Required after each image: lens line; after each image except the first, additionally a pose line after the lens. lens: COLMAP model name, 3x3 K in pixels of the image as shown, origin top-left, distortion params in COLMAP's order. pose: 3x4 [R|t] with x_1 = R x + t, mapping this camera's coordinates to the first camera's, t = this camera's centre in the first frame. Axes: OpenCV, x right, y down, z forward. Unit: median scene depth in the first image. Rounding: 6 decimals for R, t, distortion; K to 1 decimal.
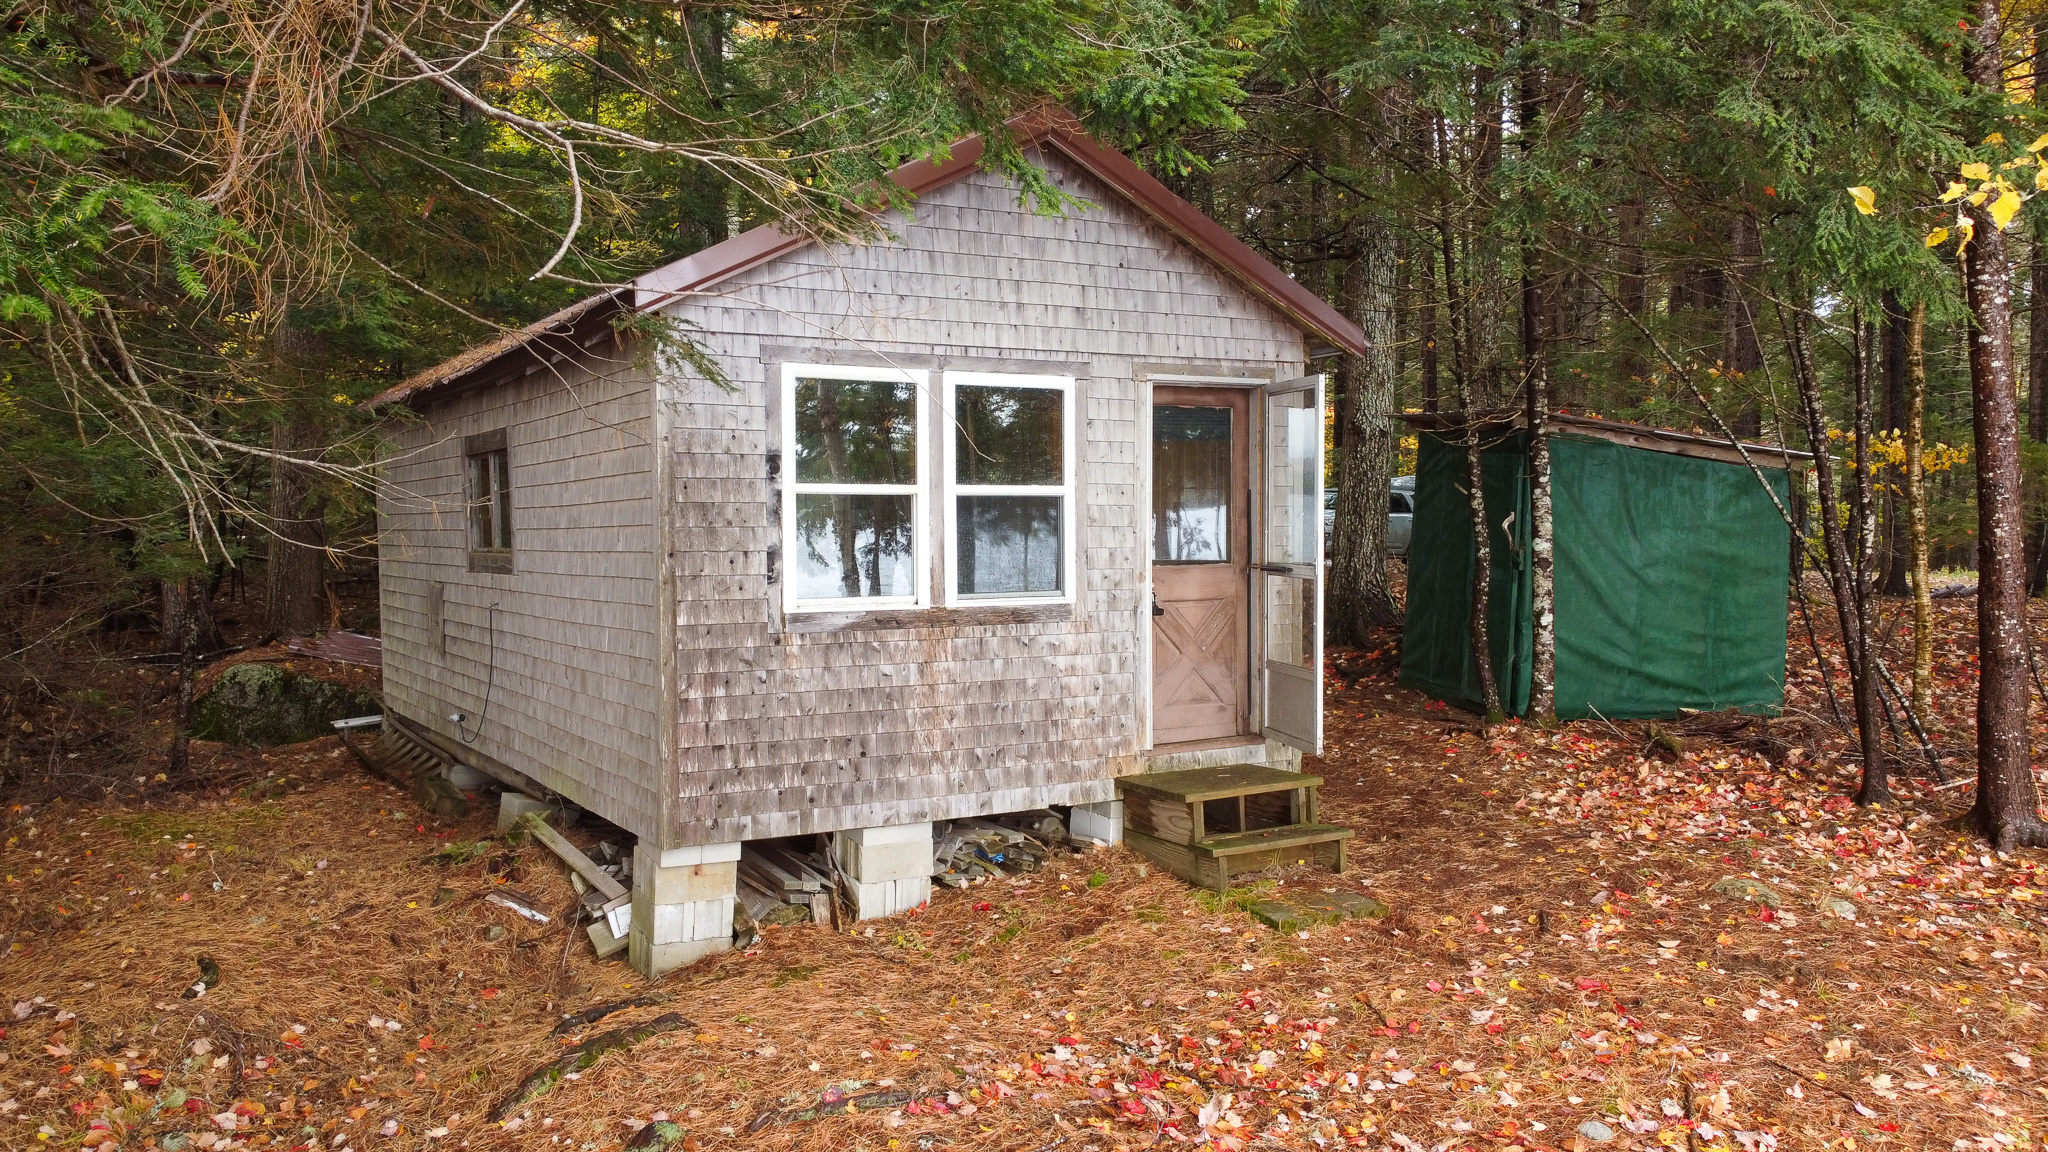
lens RADIAL K [[1575.0, 0, 1025.6], [0, 1575.0, 572.7], [0, 0, 1]] dist [0.010665, 0.000002]
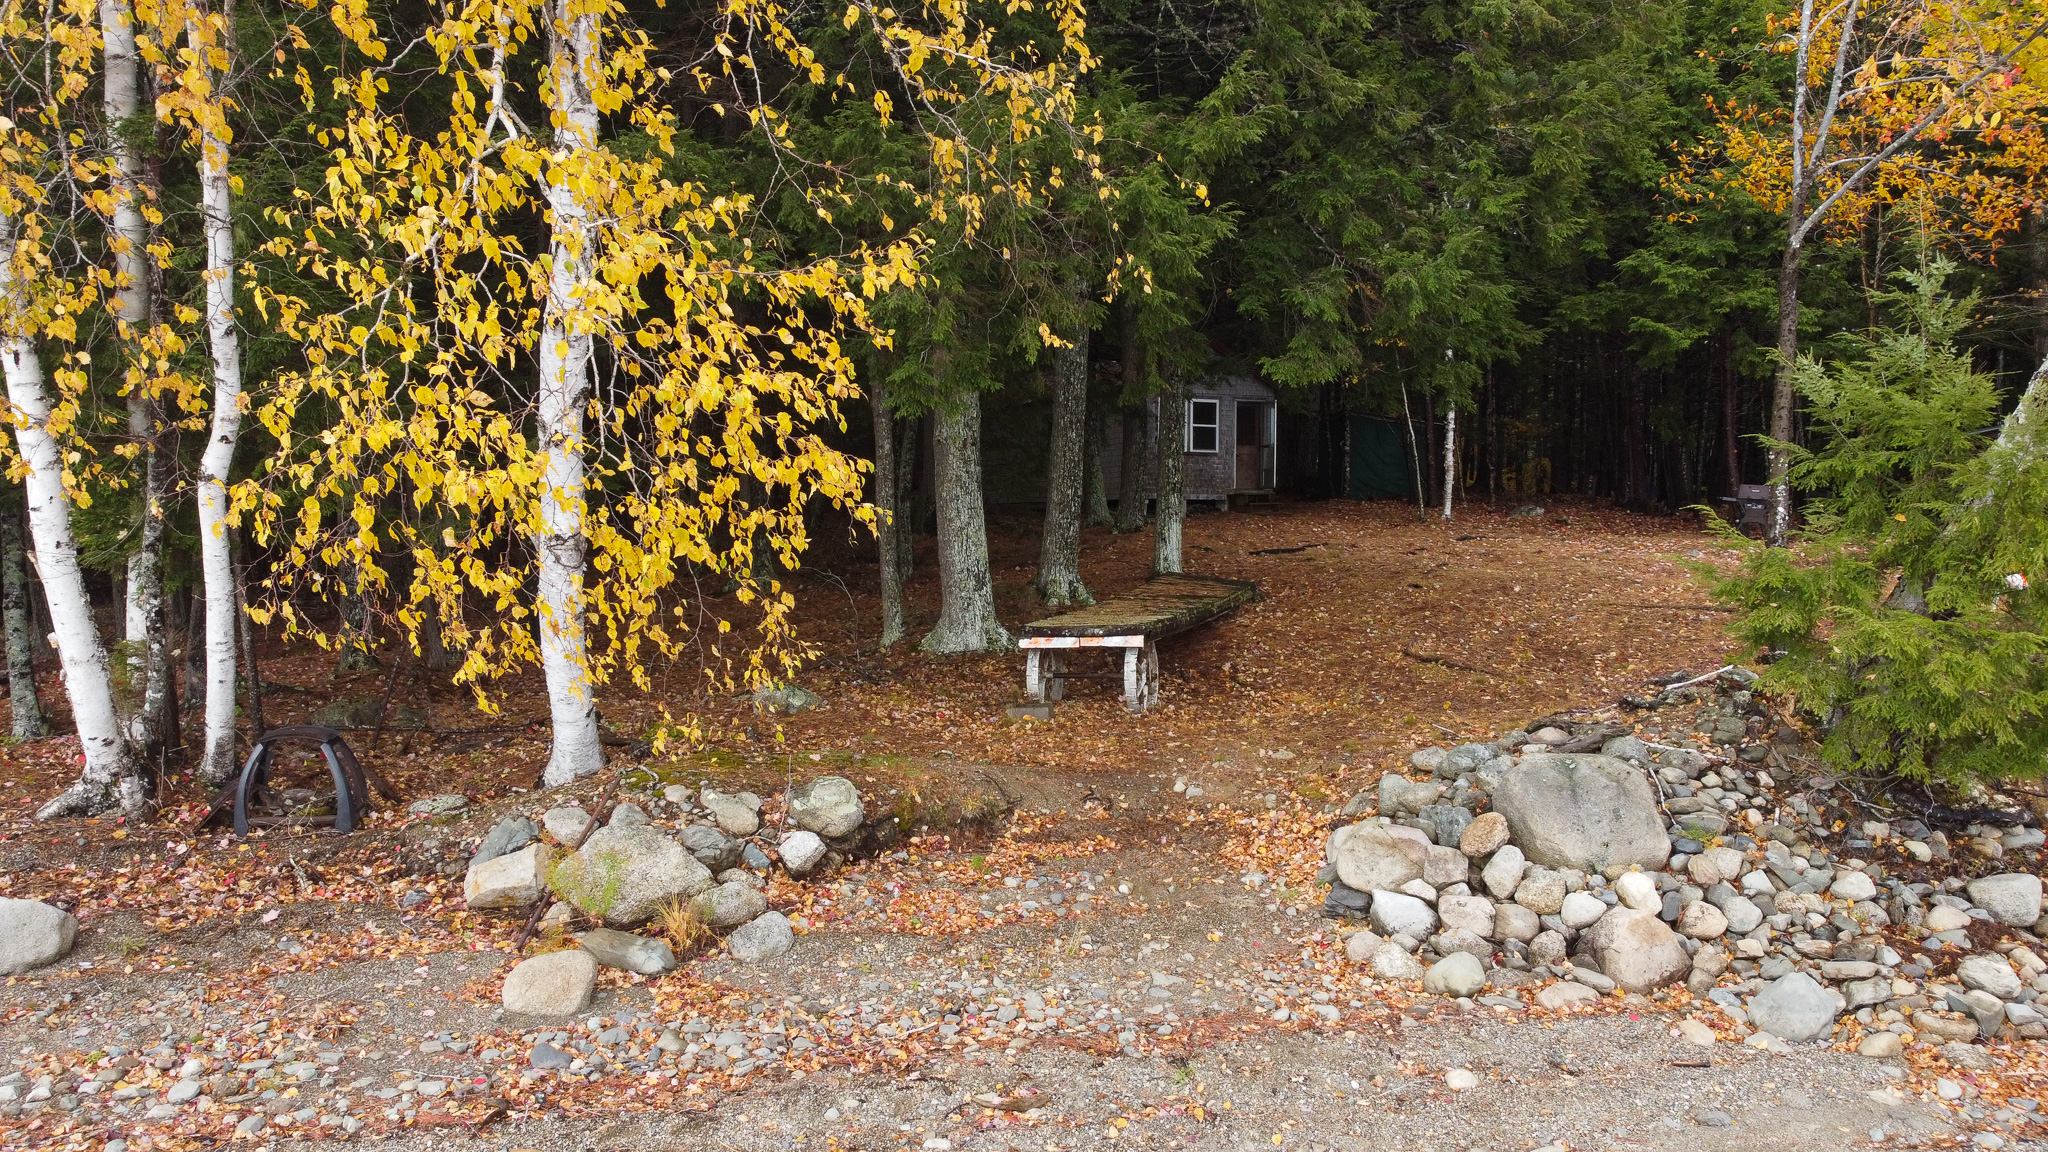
lens RADIAL K [[1575.0, 0, 1016.6], [0, 1575.0, 576.4], [0, 0, 1]] dist [0.010665, 0.000002]
pose [[0.999269, 0.010485, -0.036757, -0.369819], [-0.010472, 0.999945, 0.000552, 0.372923], [0.036760, -0.000167, 0.999324, -3.433744]]
